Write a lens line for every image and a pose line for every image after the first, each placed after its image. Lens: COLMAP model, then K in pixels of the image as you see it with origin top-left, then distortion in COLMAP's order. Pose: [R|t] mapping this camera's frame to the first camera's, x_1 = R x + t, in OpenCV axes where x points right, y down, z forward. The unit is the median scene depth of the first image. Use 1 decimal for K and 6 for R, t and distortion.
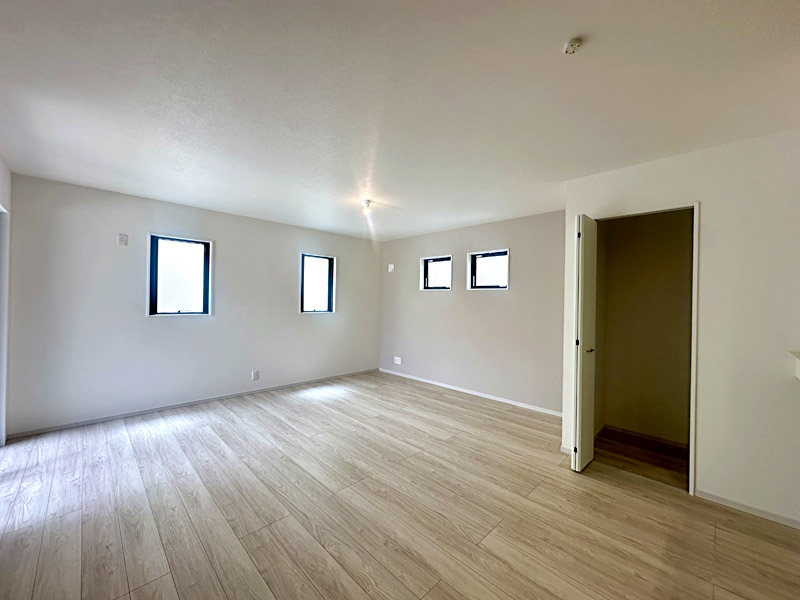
lens RADIAL K [[319.1, 0, 399.4], [0, 319.1, 297.9], [0, 0, 1]] dist [-0.000765, -0.000054]
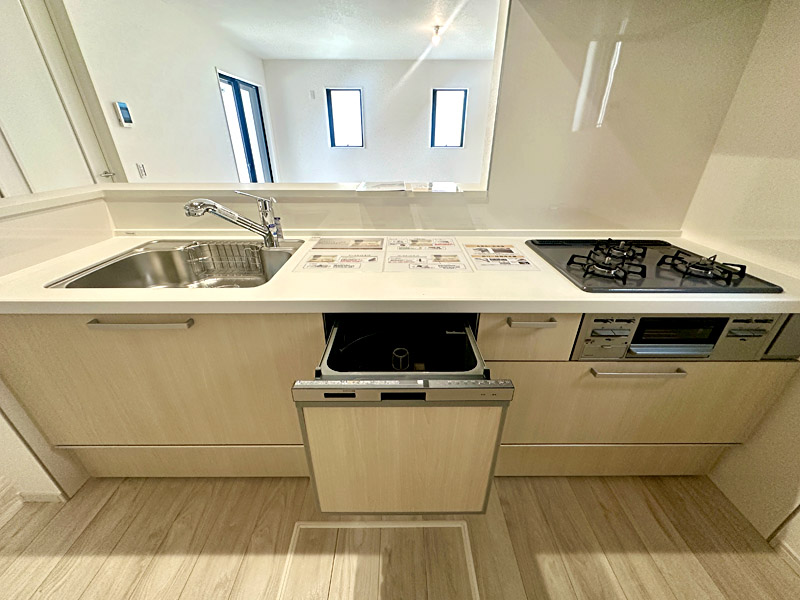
lens RADIAL K [[319.1, 0, 399.4], [0, 319.1, 297.9], [0, 0, 1]] dist [-0.000765, -0.000054]
pose [[0.715573, 0.296880, -0.632311, 0.742294], [0.017225, 0.897418, 0.440845, 0.033696], [0.698325, -0.326348, 0.637055, -0.051392]]
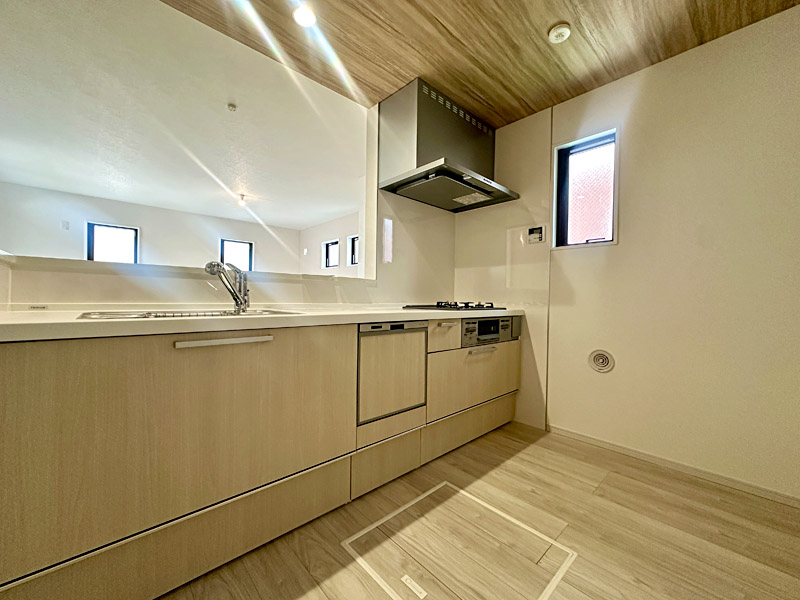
lens RADIAL K [[319.1, 0, 399.4], [0, 319.1, 297.9], [0, 0, 1]] dist [-0.000765, -0.000054]
pose [[0.999549, -0.002410, -0.029934, 0.600068], [0.002579, 0.999981, 0.005617, 0.122678], [0.029920, -0.005692, 0.999536, -0.325434]]
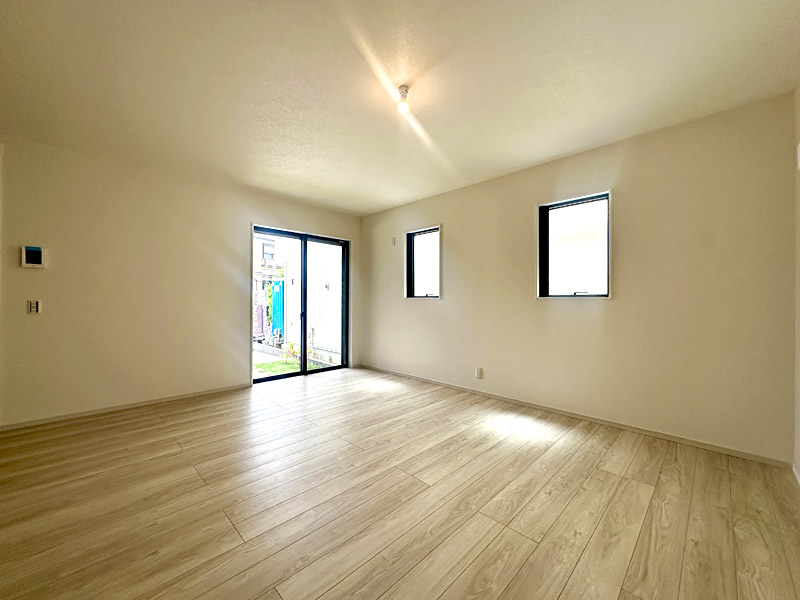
lens RADIAL K [[319.1, 0, 399.4], [0, 319.1, 297.9], [0, 0, 1]] dist [-0.000765, -0.000054]
pose [[0.008316, -0.025214, -0.999647, 0.463354], [0.002409, 0.999680, -0.025195, 0.086812], [0.999963, -0.002198, 0.008374, 0.979545]]
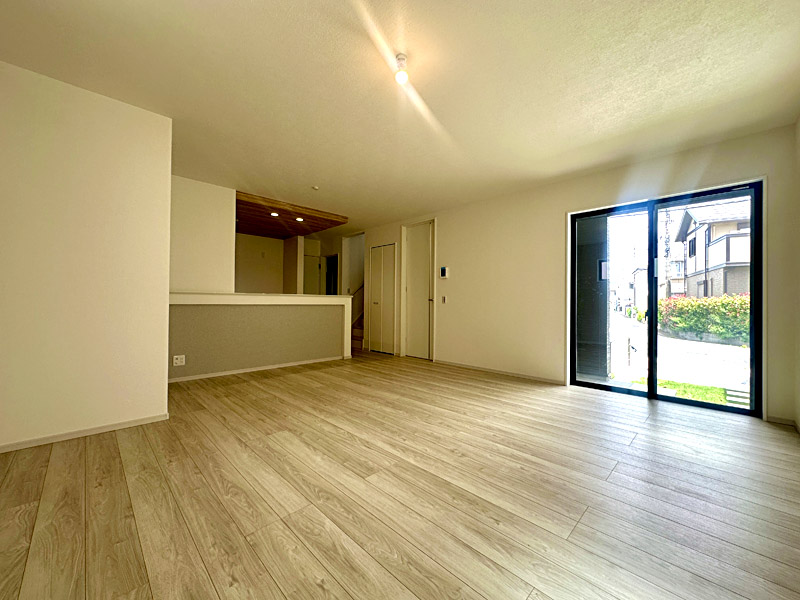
lens RADIAL K [[318.9, 0, 400.3], [0, 318.9, 309.9], [0, 0, 1]] dist [-0.002555, -0.000158]
pose [[-0.999620, -0.027308, -0.003795, -0.107525], [-0.027367, 0.999491, 0.016396, 0.114009], [0.003345, 0.016493, -0.999858, 1.513205]]
